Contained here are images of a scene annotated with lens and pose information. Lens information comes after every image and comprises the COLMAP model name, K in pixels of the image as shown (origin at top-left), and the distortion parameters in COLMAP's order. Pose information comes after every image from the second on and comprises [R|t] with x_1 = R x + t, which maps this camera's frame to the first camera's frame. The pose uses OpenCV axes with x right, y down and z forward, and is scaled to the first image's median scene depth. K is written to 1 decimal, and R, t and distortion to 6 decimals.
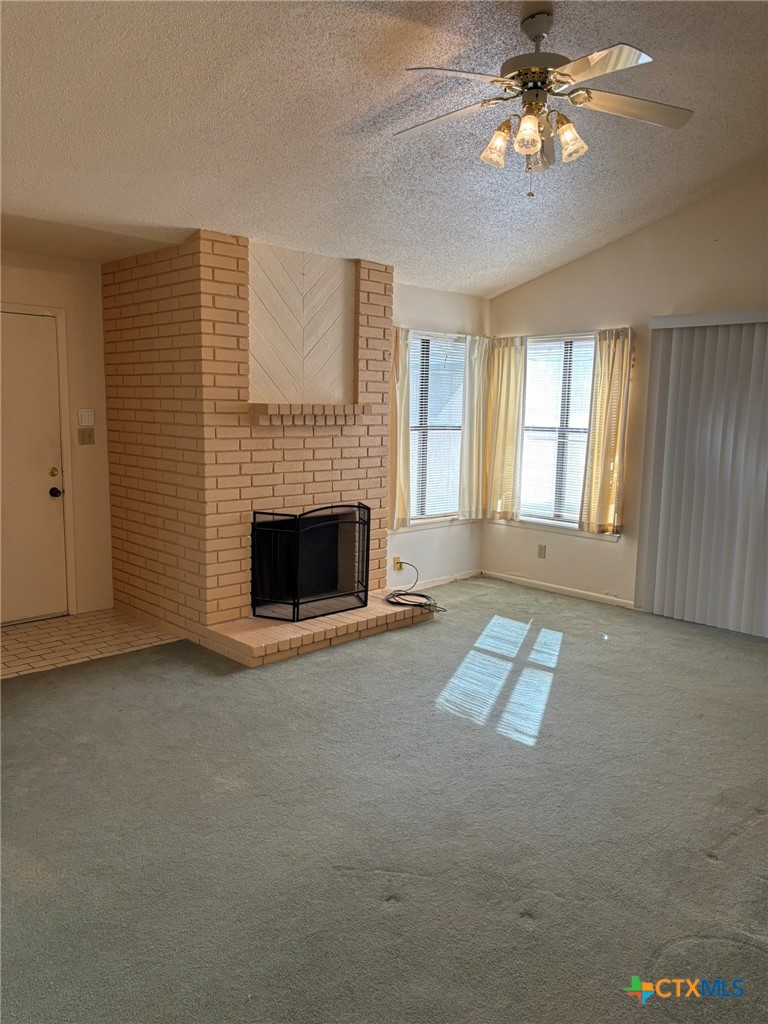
lens RADIAL K [[766.0, 0, 377.7], [0, 766.0, 517.1], [0, 0, 1]] dist [0.006991, 0.000898]
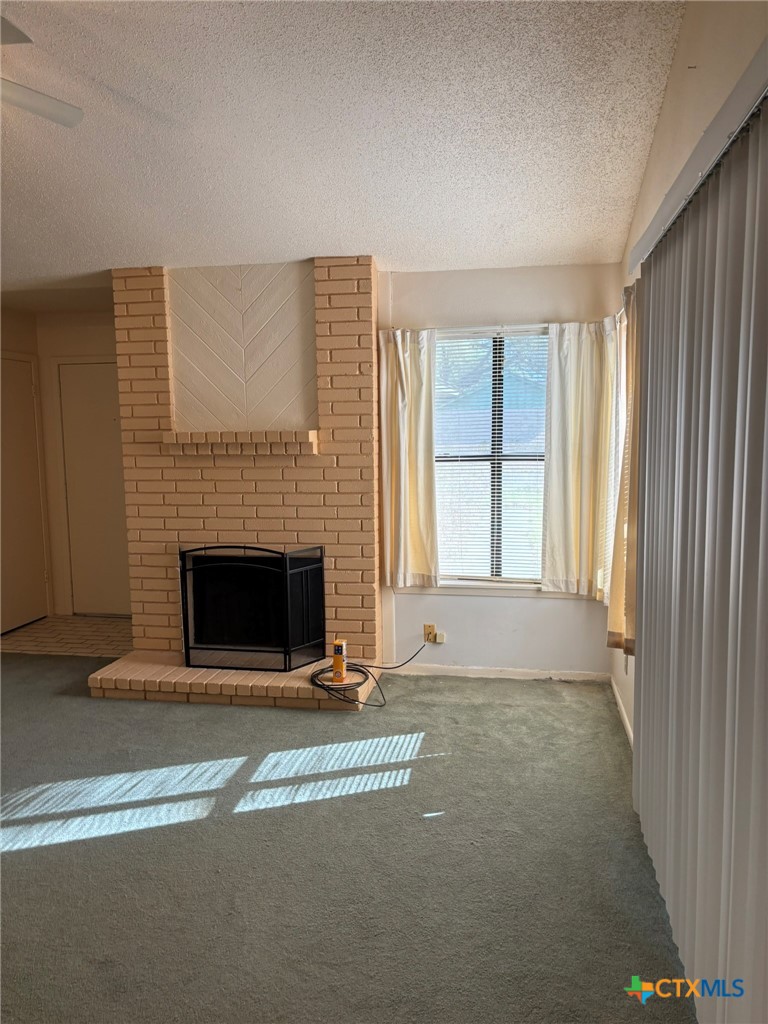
lens RADIAL K [[788.2, 0, 383.1], [0, 788.2, 505.5], [0, 0, 1]] dist [0.004491, -0.005807]
pose [[0.580140, 0.064328, -0.811973, 0.773790], [-0.093295, 0.995564, 0.012215, -0.088909], [0.809156, 0.068666, 0.583568, 0.606650]]
